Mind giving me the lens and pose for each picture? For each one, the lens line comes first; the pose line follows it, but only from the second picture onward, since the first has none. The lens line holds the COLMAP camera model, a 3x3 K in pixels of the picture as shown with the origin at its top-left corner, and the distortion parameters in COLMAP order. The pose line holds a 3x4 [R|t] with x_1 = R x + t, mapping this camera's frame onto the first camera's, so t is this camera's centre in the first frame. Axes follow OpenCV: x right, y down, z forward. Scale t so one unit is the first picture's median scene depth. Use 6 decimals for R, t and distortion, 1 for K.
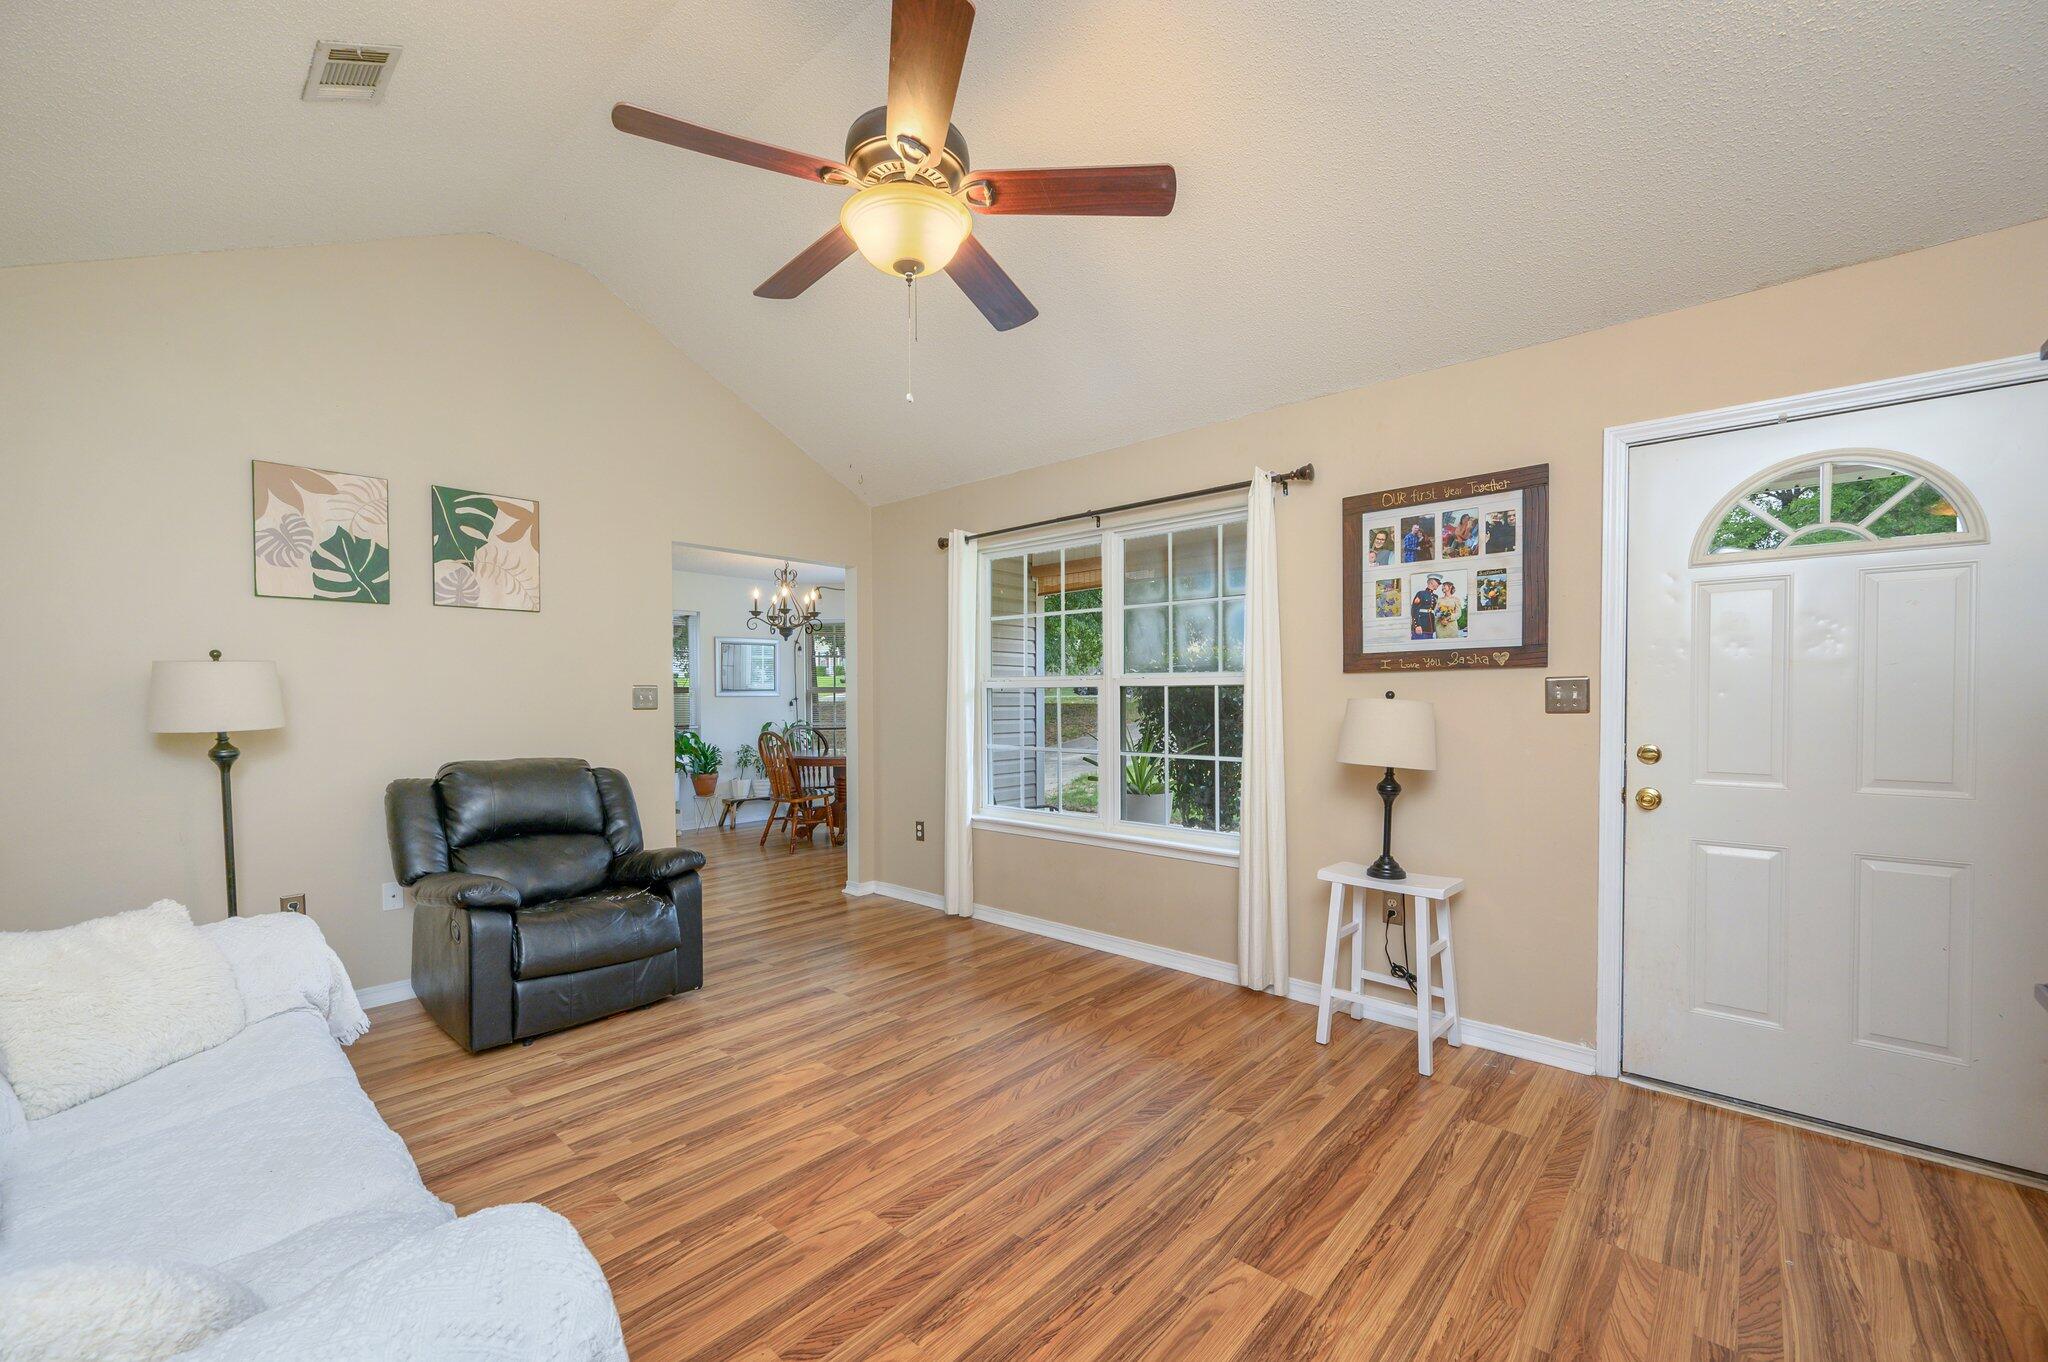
lens RADIAL K [[822.1, 0, 1011.8], [0, 822.1, 685.6], [0, 0, 1]] dist [-0.000921, 0.000816]
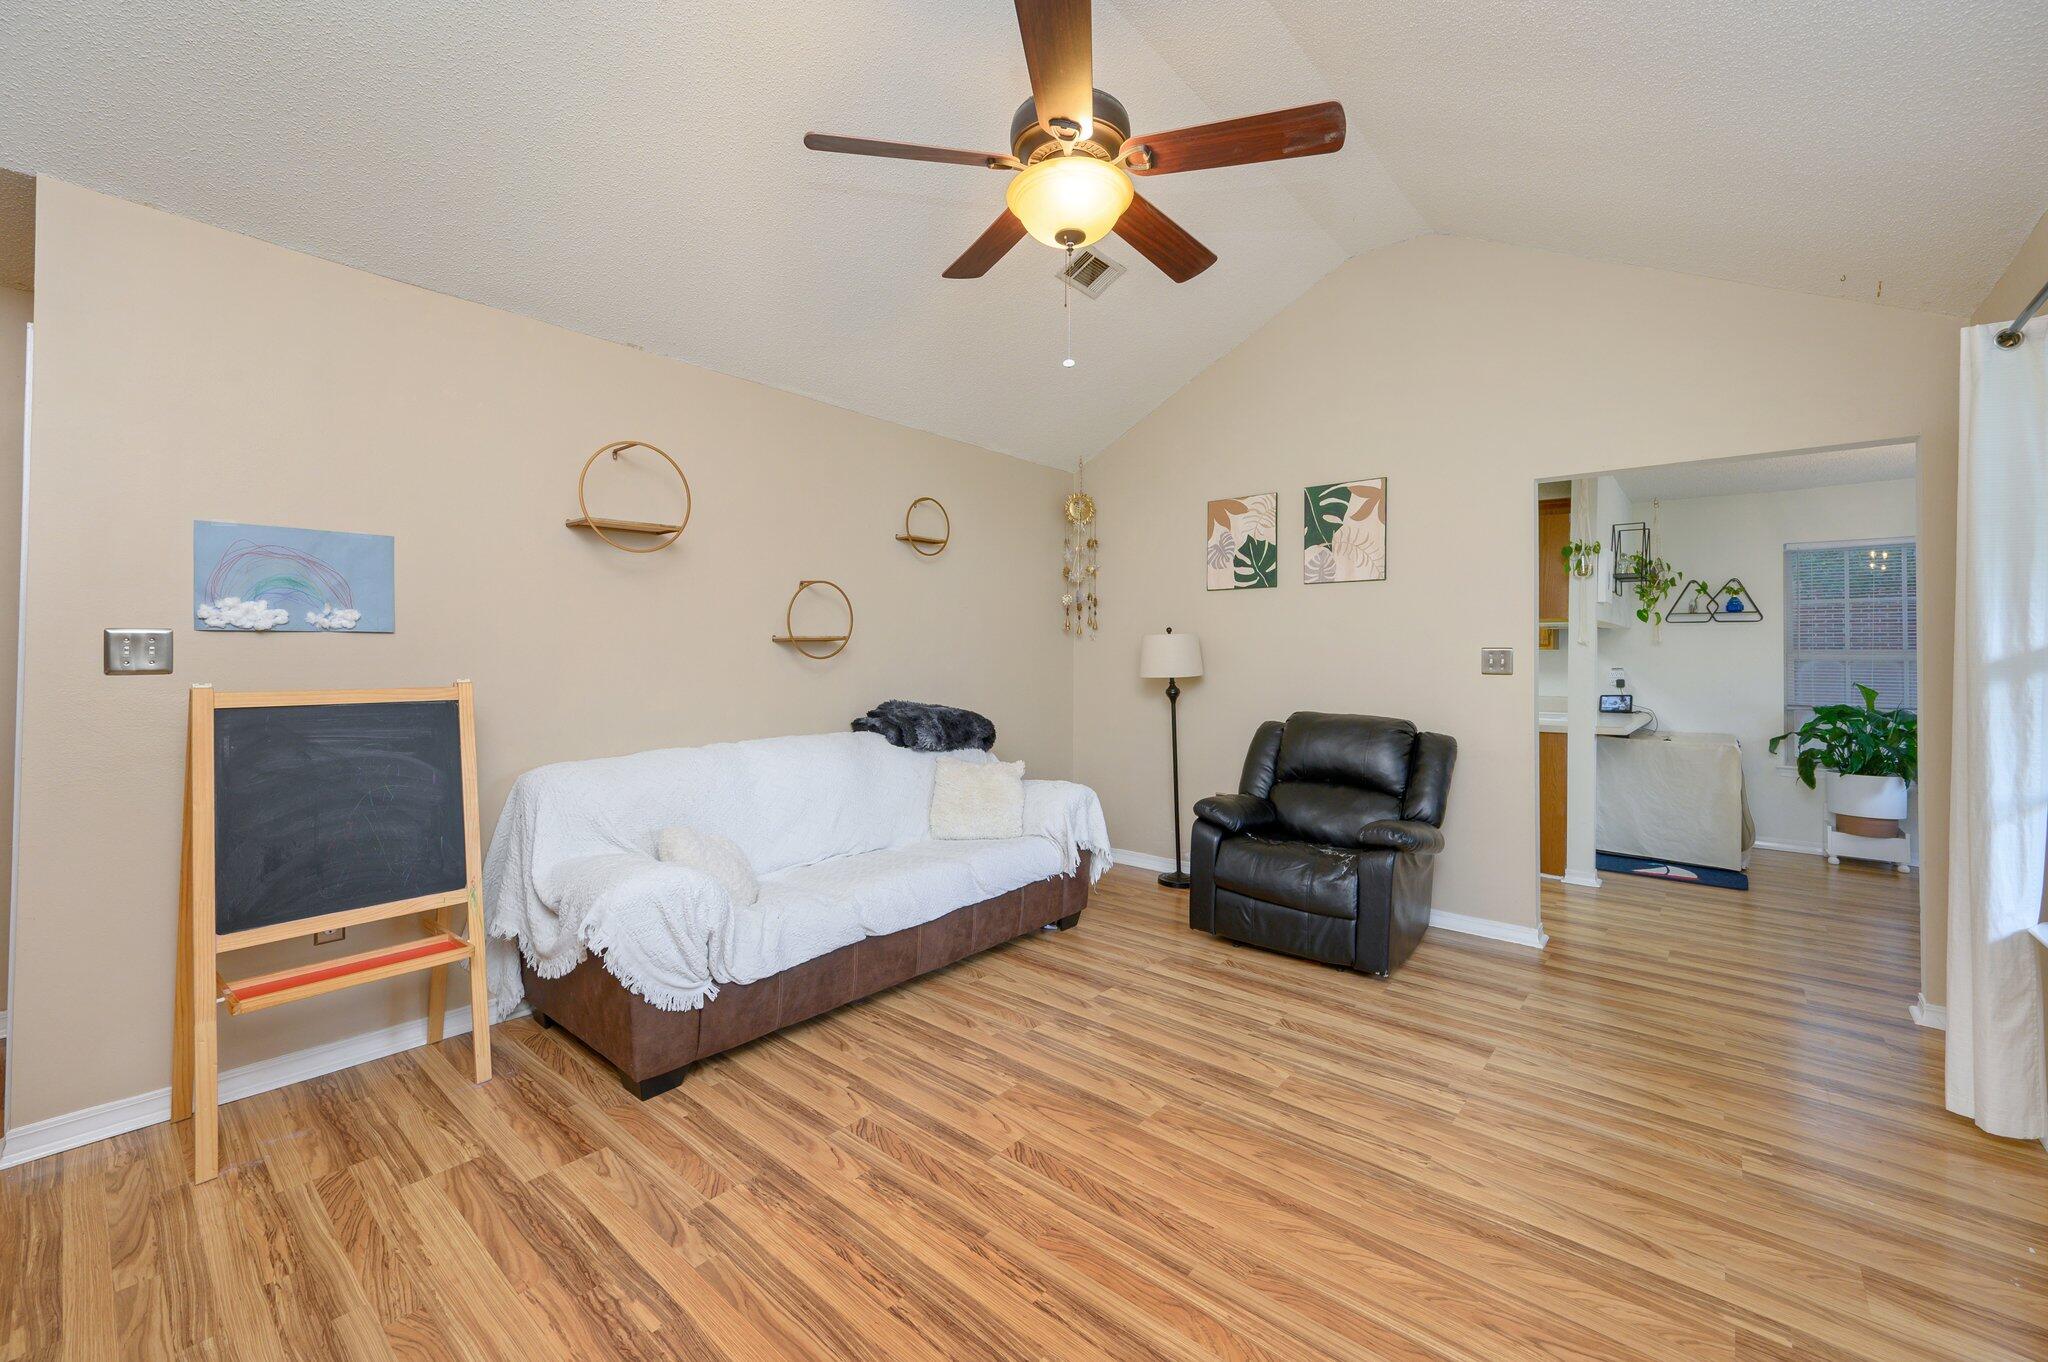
lens RADIAL K [[822.1, 0, 1037.6], [0, 822.1, 674.4], [0, 0, 1]] dist [-0.000921, 0.000816]
pose [[0.039090, 0.027543, -0.998856, 0.769336], [0.000639, 0.999619, 0.027589, 0.001873], [0.999235, -0.001717, 0.039058, 0.842116]]
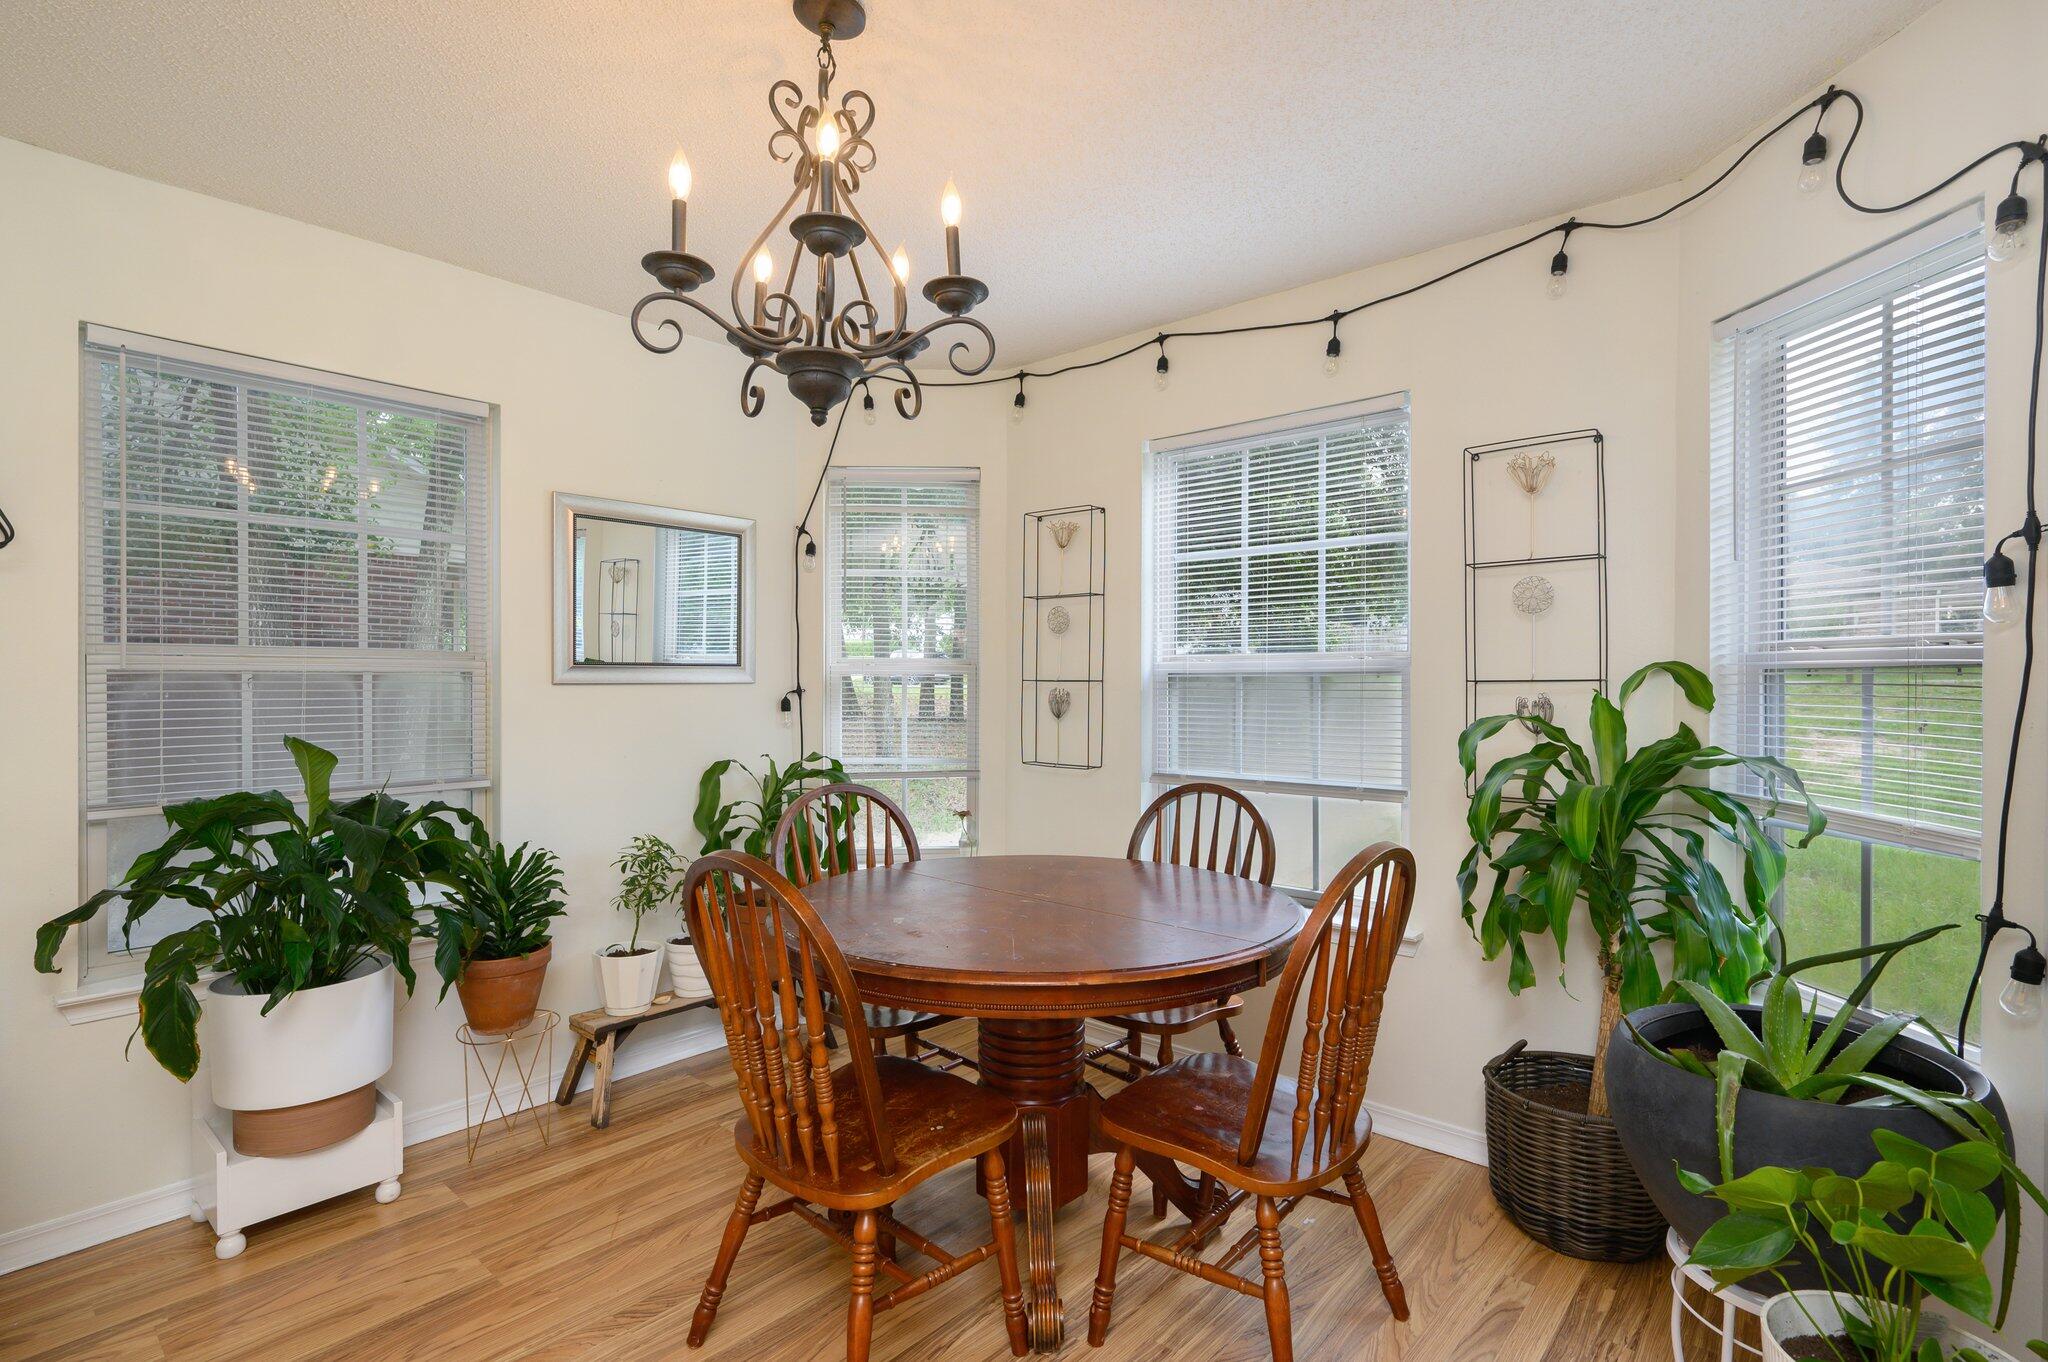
lens RADIAL K [[1011.8, 0, 1031.8], [0, 1011.8, 689.4], [0, 0, 1]] dist [-0.003751, -0.001187]
pose [[0.999684, 0.010337, 0.022915, -0.655037], [-0.010398, 0.999943, 0.002520, 0.038608], [-0.022888, -0.002758, 0.999734, 2.143307]]
